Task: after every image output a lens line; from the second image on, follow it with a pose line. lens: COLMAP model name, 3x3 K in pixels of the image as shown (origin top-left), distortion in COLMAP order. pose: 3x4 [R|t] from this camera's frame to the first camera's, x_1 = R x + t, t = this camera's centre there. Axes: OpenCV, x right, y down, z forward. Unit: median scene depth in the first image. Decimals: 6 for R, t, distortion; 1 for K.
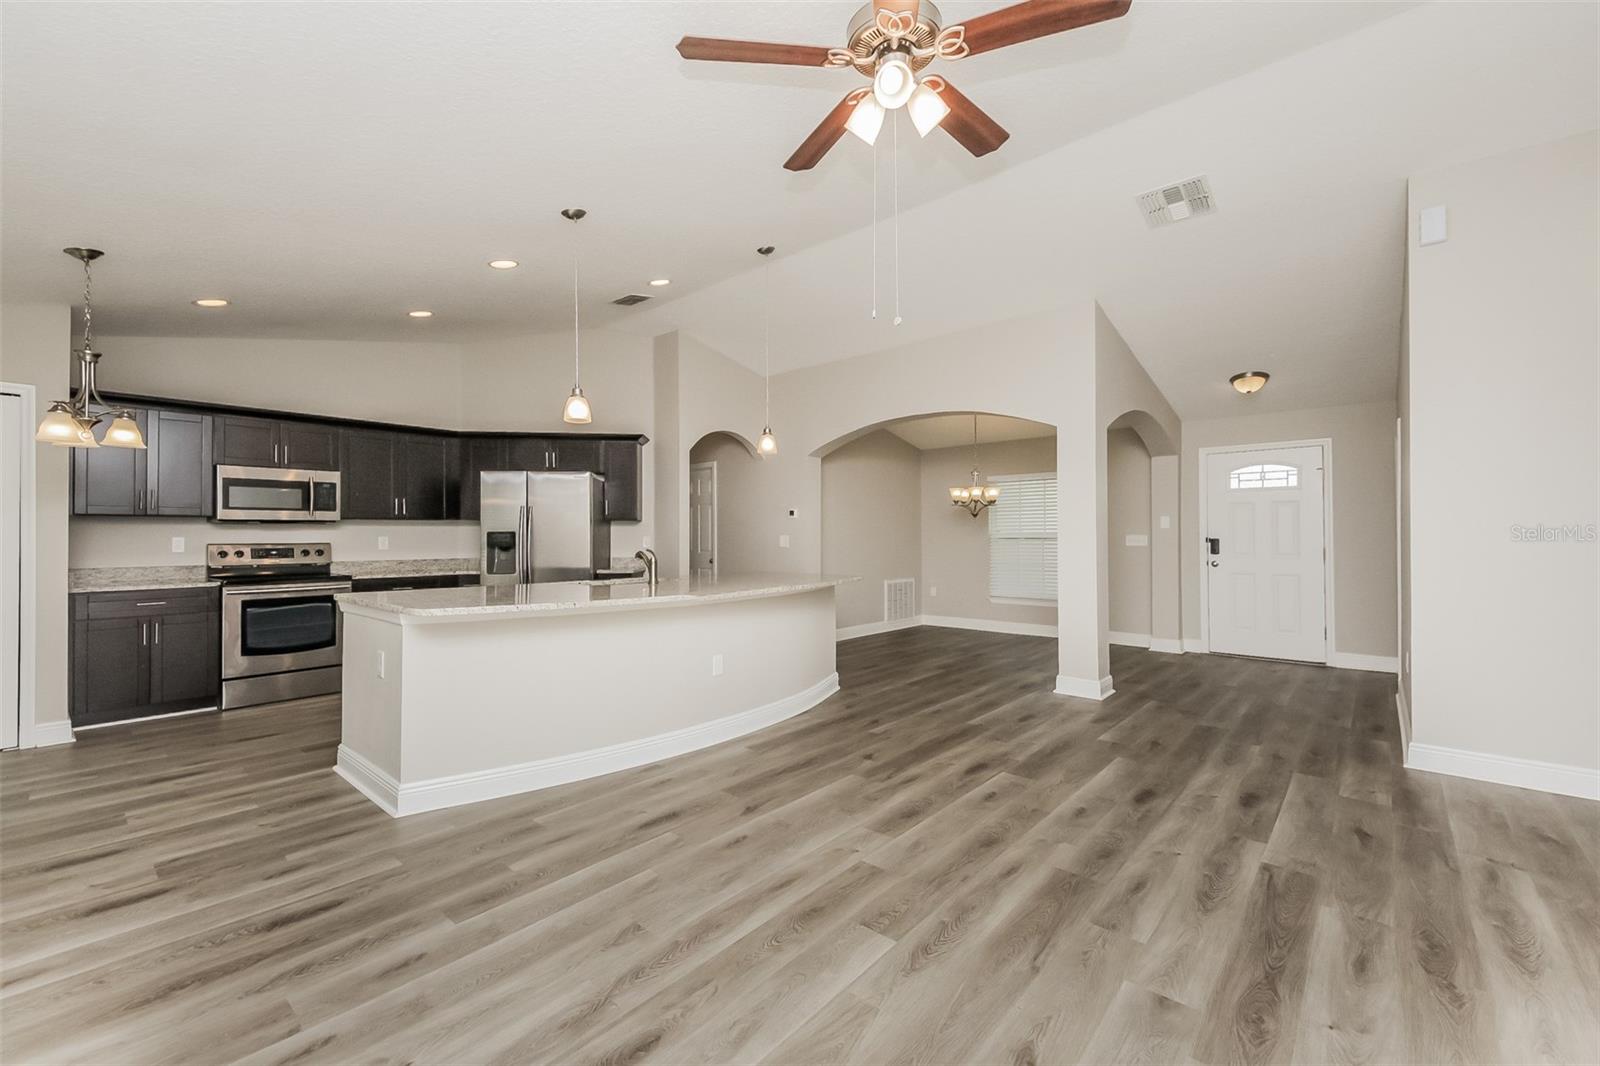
lens RADIAL K [[656.1, 0, 804.4], [0, 656.1, 533.2], [0, 0, 1]] dist [-0.000970, -0.000661]
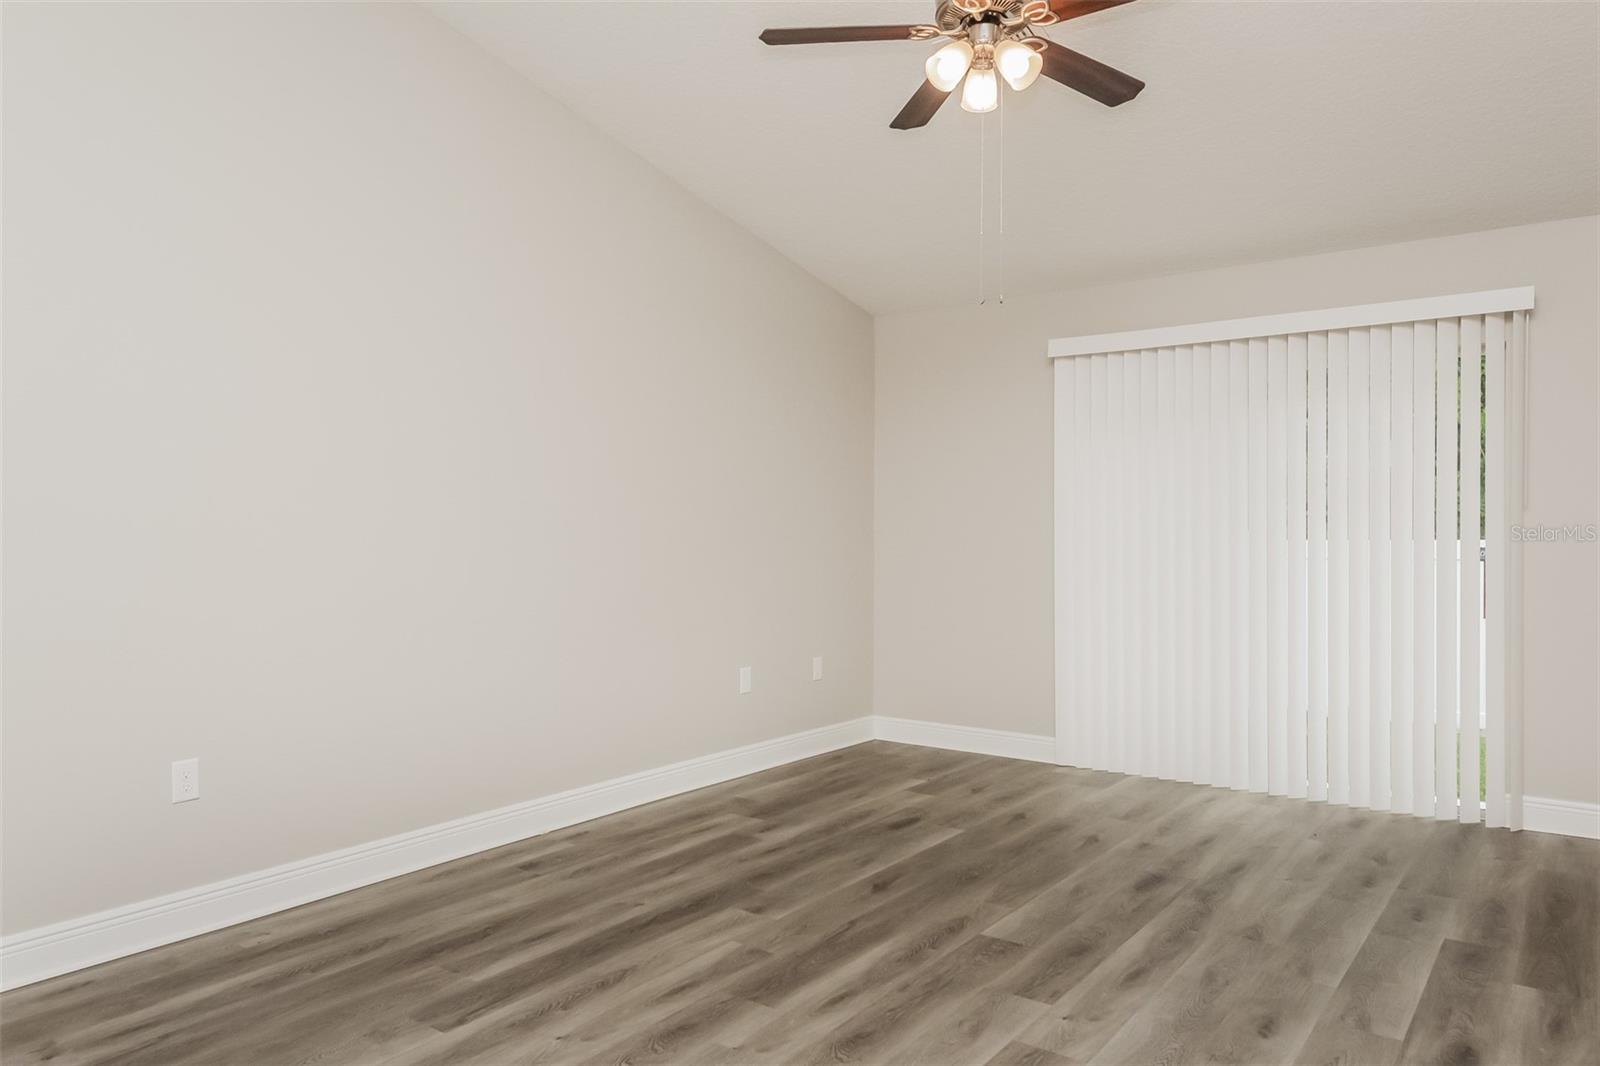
lens RADIAL K [[1060.9, 0, 799.0], [0, 1060.9, 532.8], [0, 0, 1]] dist [-0.001681, -0.000750]
pose [[-0.997368, 0.003915, -0.072403, 0.461971], [0.004507, 0.999958, -0.008015, 0.020368], [0.072368, -0.008321, -0.997343, 2.259474]]
